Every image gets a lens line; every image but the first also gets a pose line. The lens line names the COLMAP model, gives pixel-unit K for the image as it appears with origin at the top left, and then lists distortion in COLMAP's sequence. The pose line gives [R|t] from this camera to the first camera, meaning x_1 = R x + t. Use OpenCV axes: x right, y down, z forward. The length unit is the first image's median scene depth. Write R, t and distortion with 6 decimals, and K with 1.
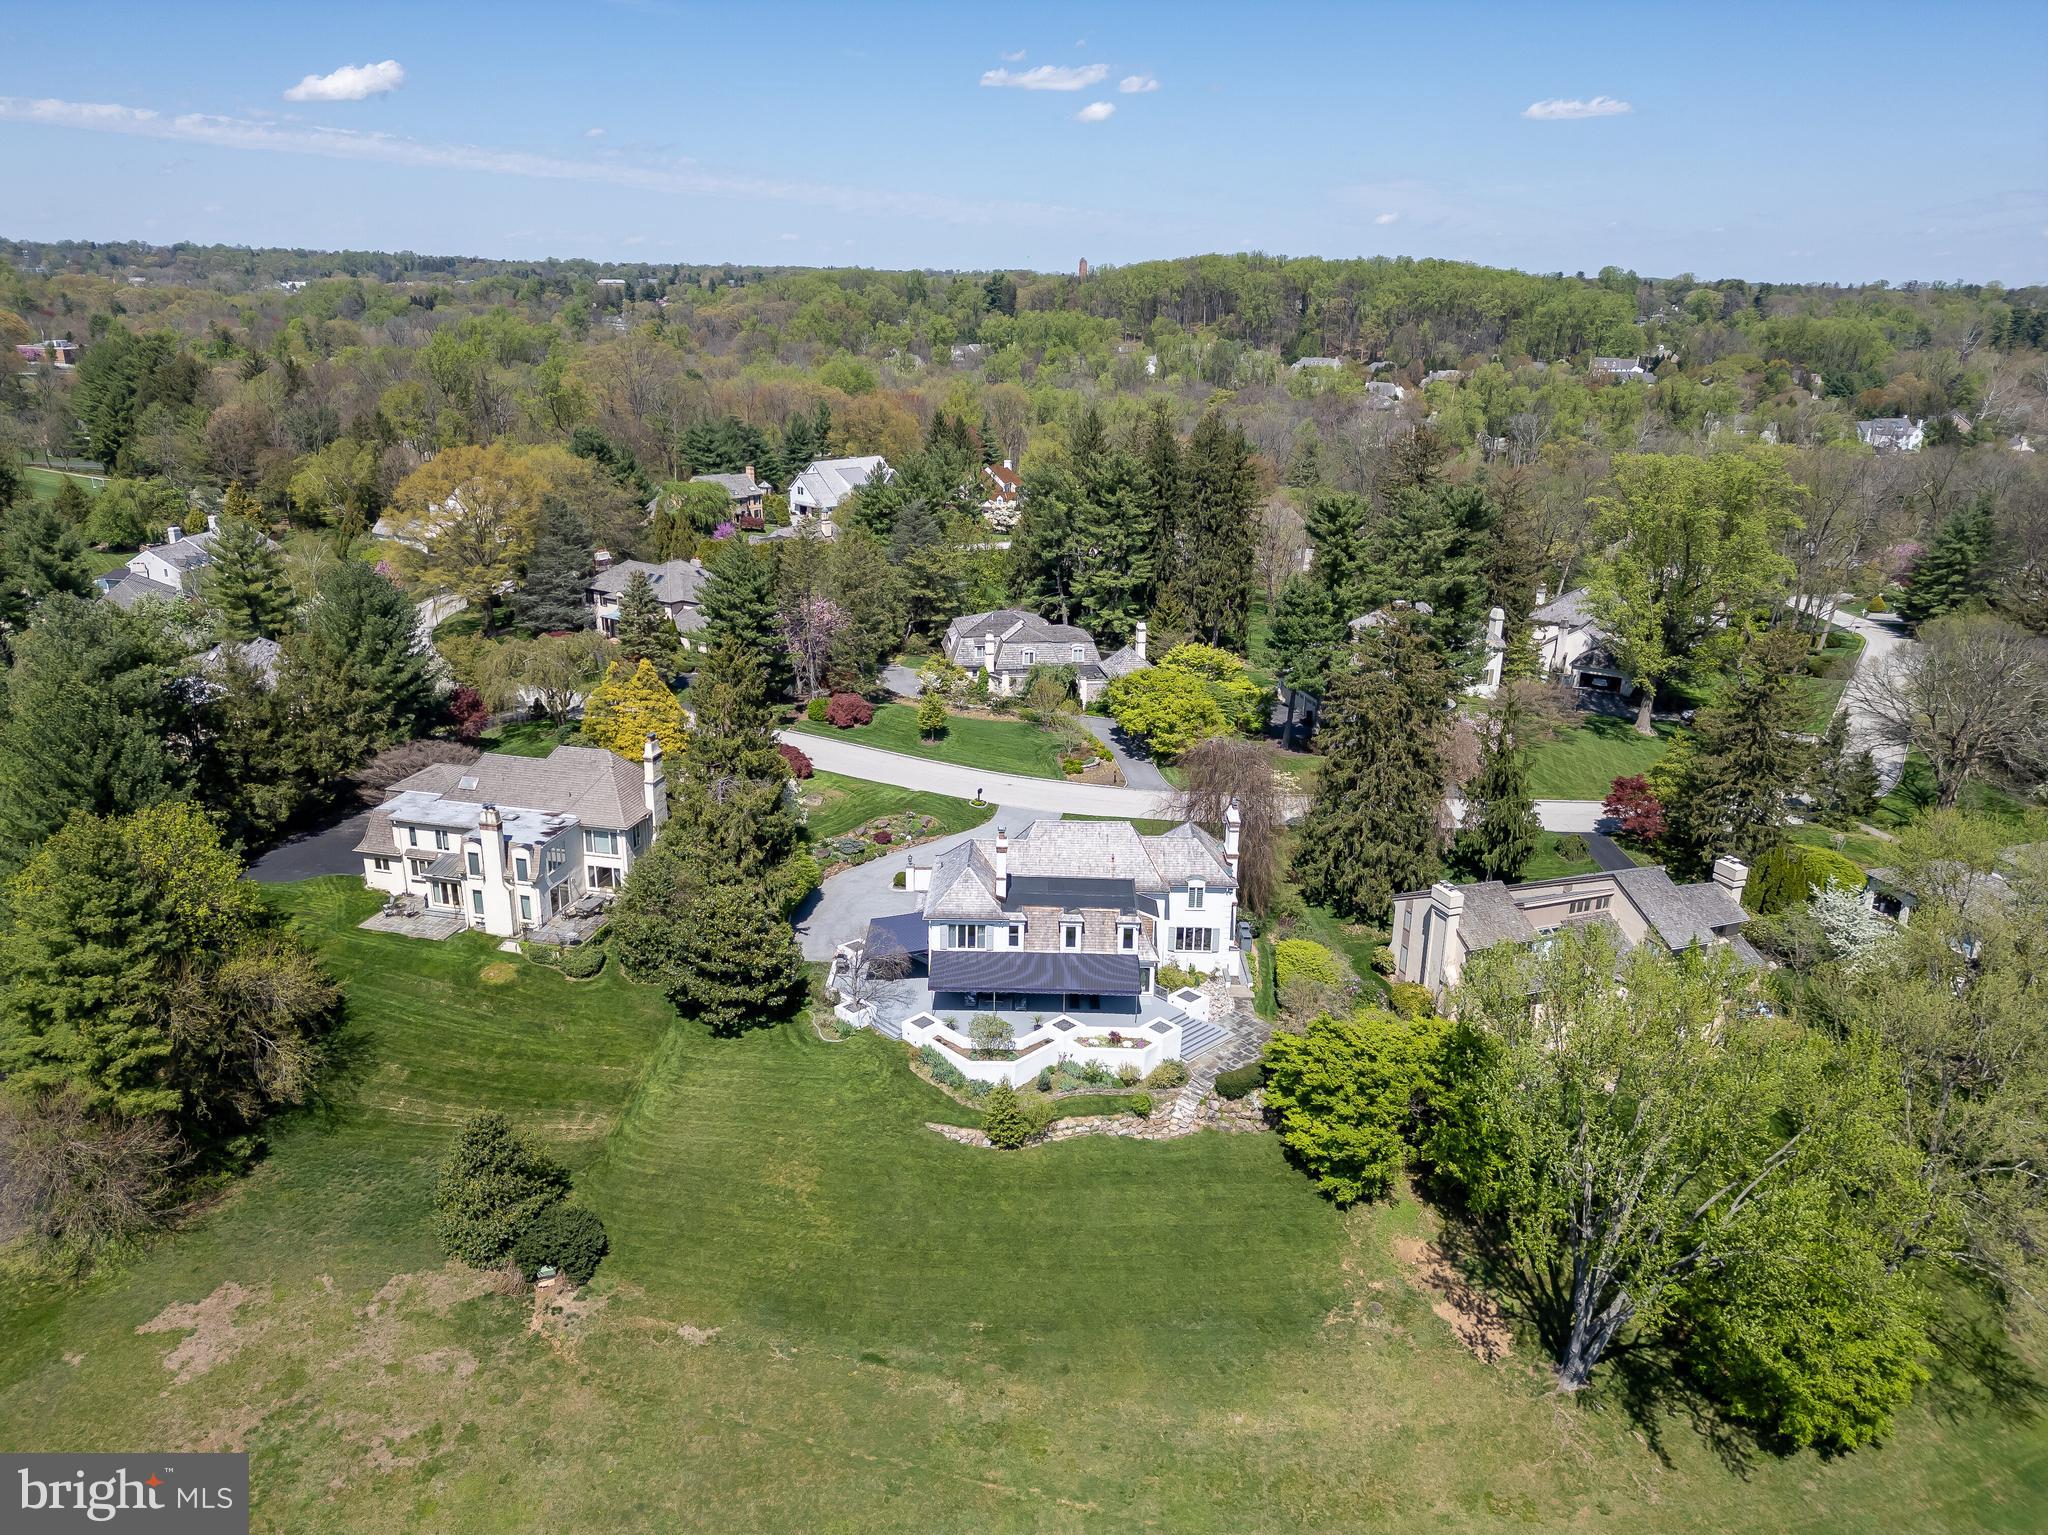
lens RADIAL K [[1429.4, 0, 1027.7], [0, 1429.4, 760.6], [0, 0, 1]] dist [0.067799, -0.068705]
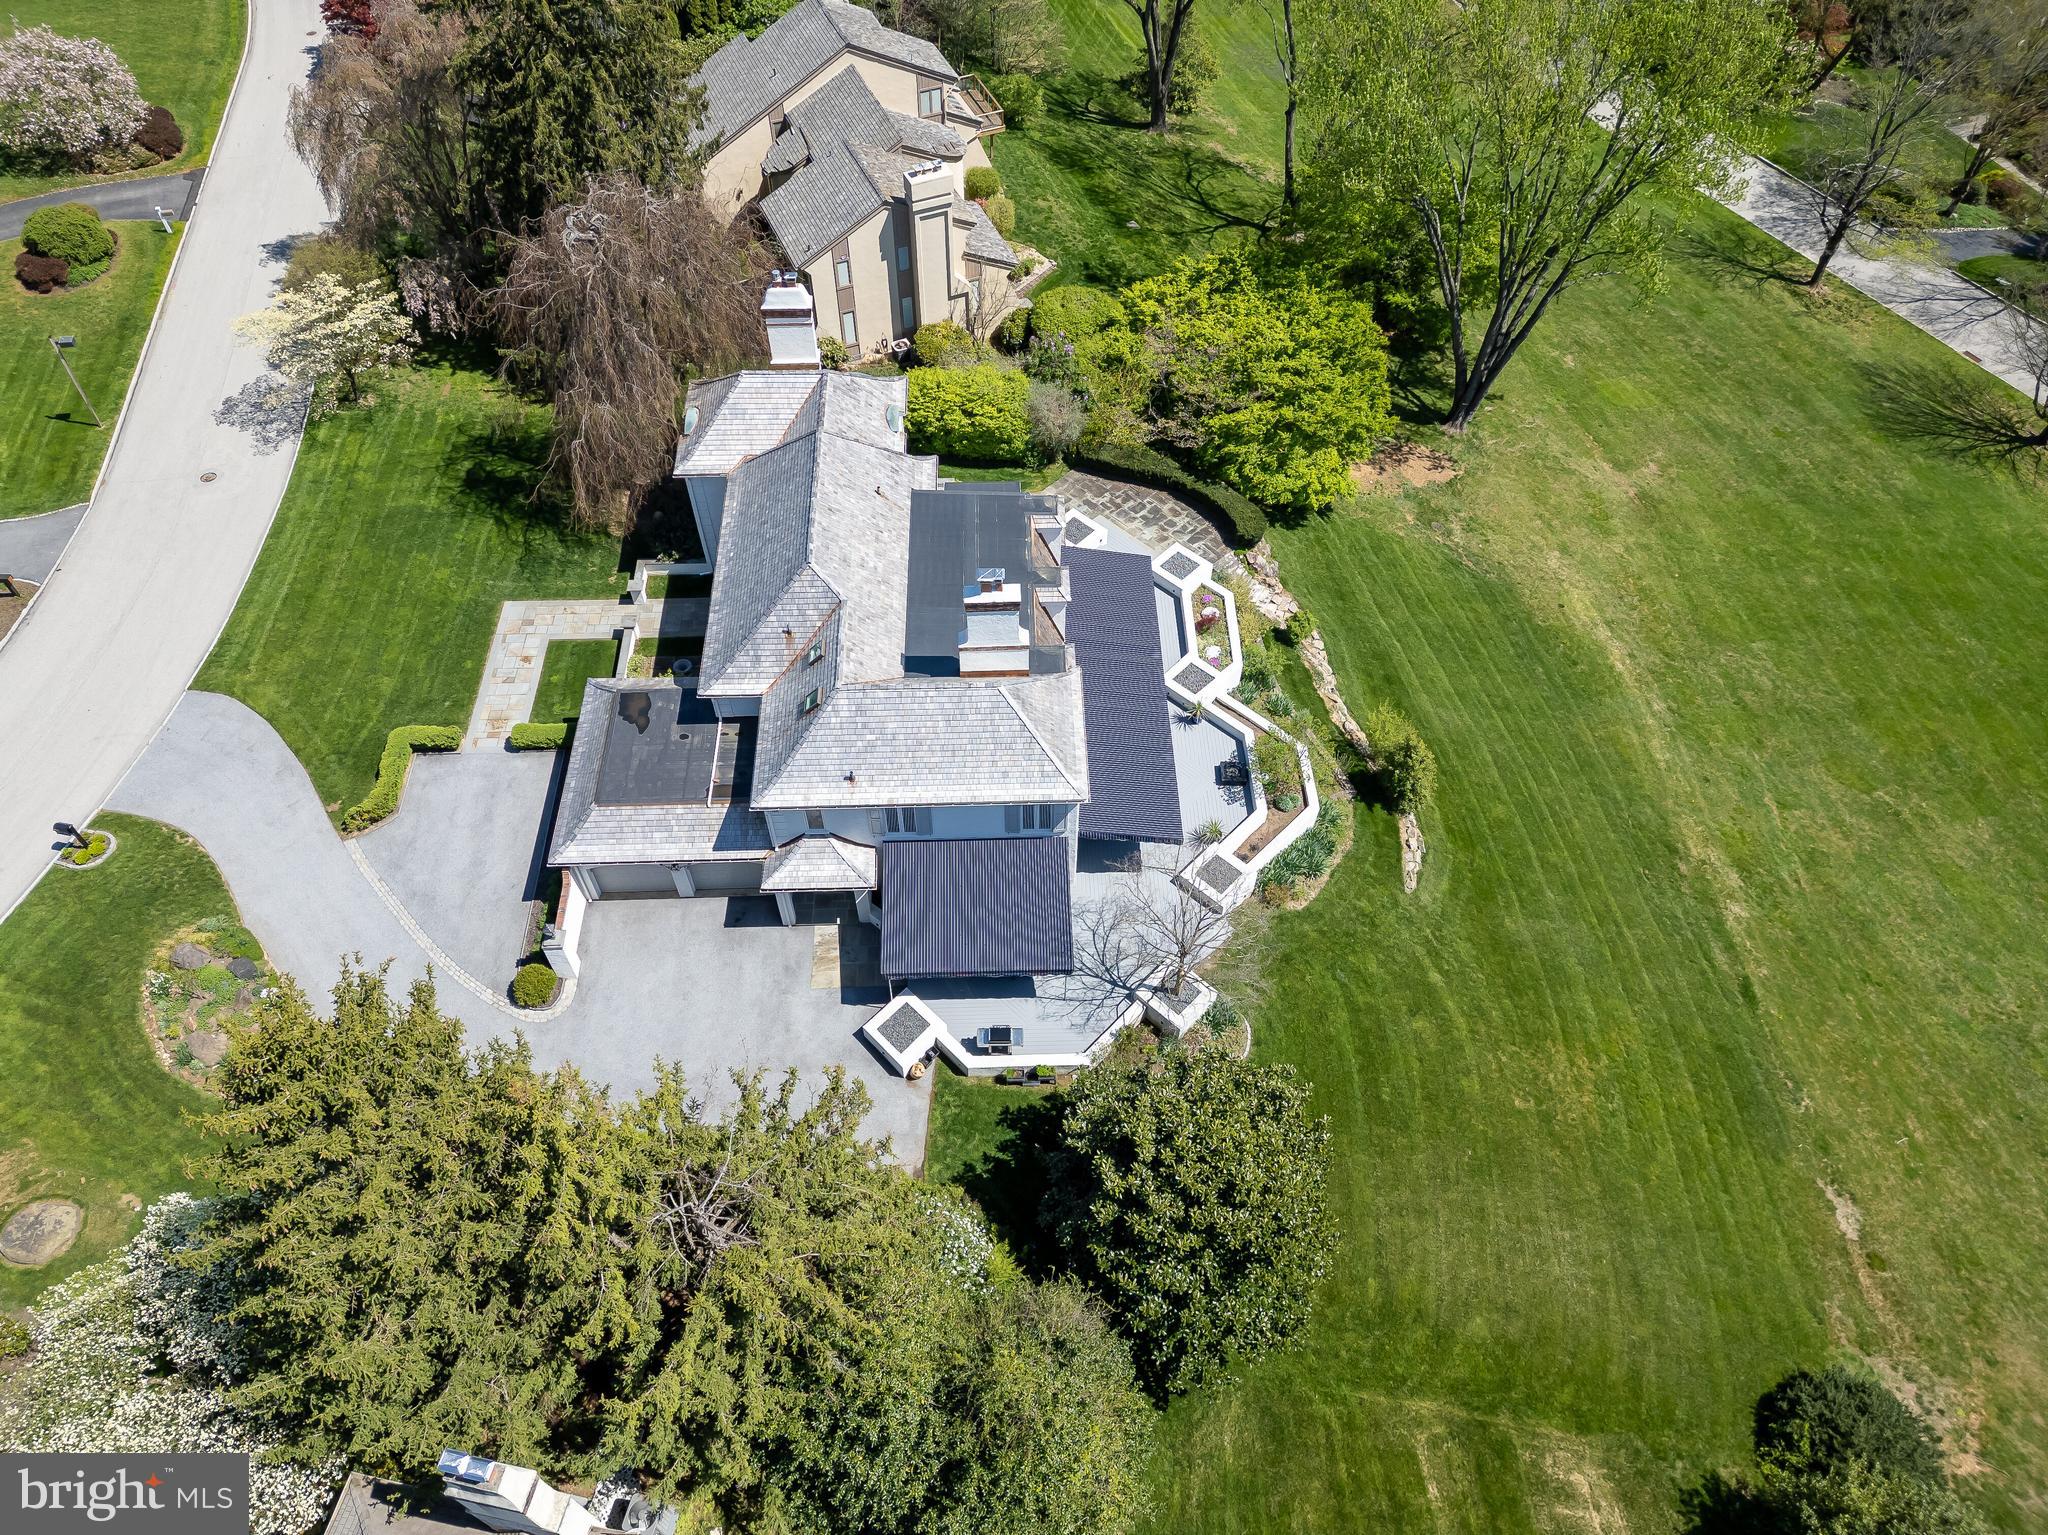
lens RADIAL K [[1429.4, 0, 1027.7], [0, 1429.4, 760.6], [0, 0, 1]] dist [0.067799, -0.068705]
pose [[-0.041448, -0.789714, 0.612073, -0.346169], [0.329818, 0.567446, 0.754470, -0.259756], [-0.943134, 0.233144, 0.236943, 0.869946]]
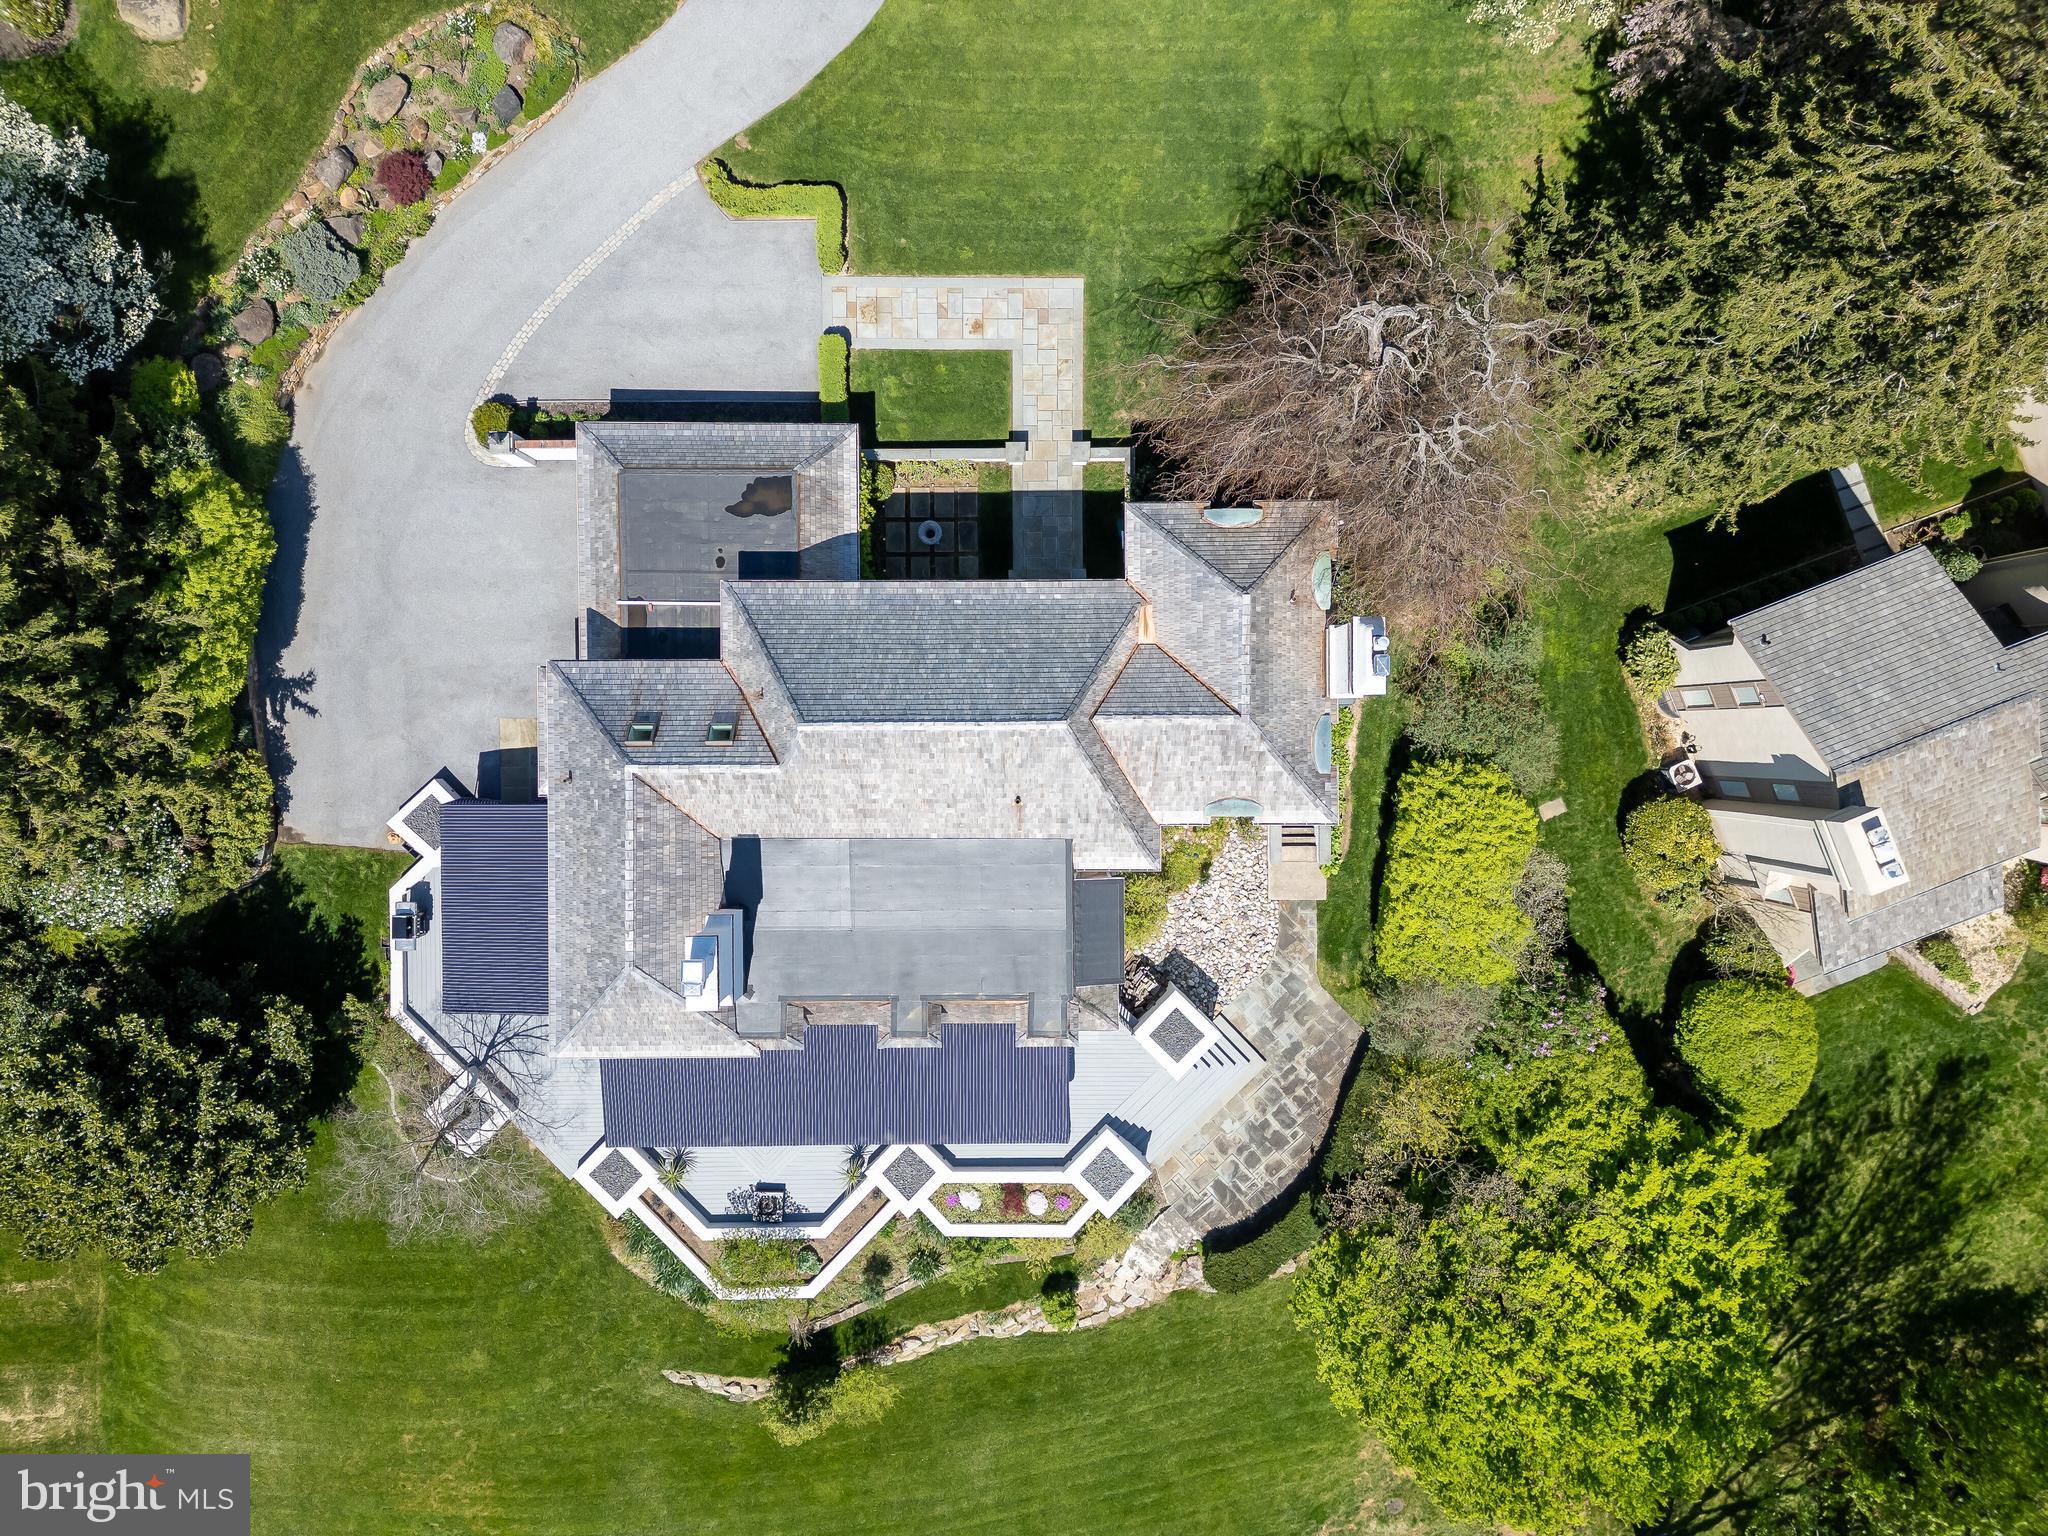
lens RADIAL K [[1429.4, 0, 1027.7], [0, 1429.4, 761.1], [0, 0, 1]] dist [0.067799, -0.068705]
pose [[0.999887, -0.014783, 0.002562, 0.062516], [0.002140, 0.309527, 0.950888, -0.300780], [-0.014849, -0.950776, 0.309524, 0.917469]]
